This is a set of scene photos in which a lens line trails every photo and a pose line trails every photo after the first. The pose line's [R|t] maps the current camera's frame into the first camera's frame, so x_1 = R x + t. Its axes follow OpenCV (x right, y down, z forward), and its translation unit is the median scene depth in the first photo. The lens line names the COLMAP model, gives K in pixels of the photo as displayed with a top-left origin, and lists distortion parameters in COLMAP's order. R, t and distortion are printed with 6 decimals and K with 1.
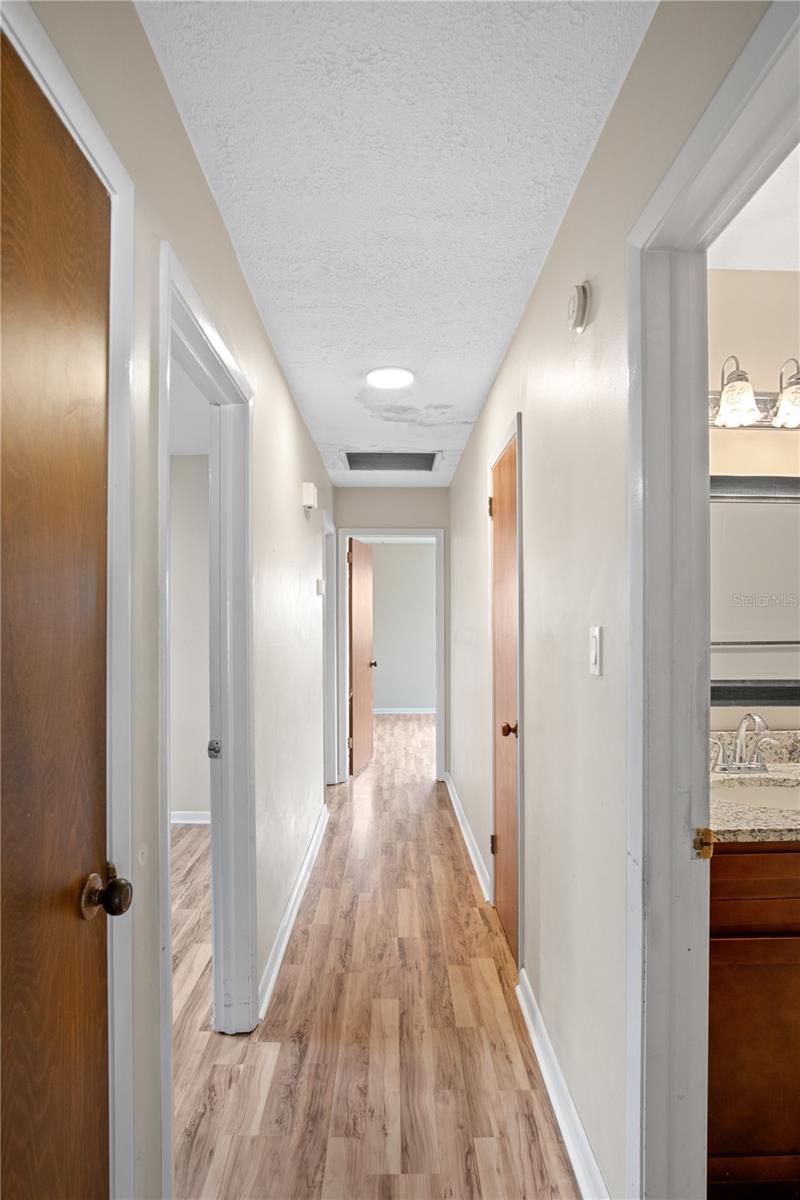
lens RADIAL K [[644.6, 0, 393.8], [0, 644.6, 613.2], [0, 0, 1]] dist [-0.031868, 0.007942]
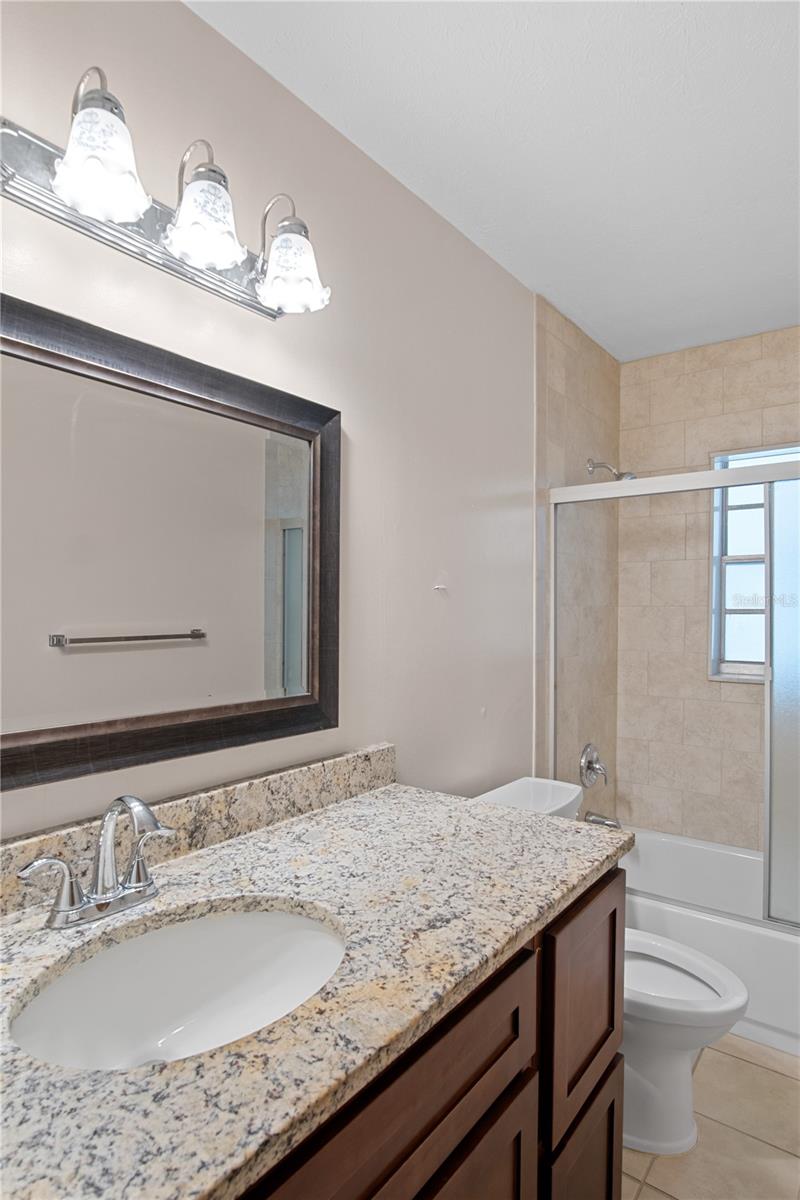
lens RADIAL K [[644.6, 0, 399.9], [0, 644.6, 606.2], [0, 0, 1]] dist [-0.031868, 0.007942]
pose [[0.610357, -0.005554, 0.792107, 0.282685], [-0.005313, 0.999924, 0.011105, 0.004349], [-0.792109, -0.010987, 0.610281, 0.503129]]
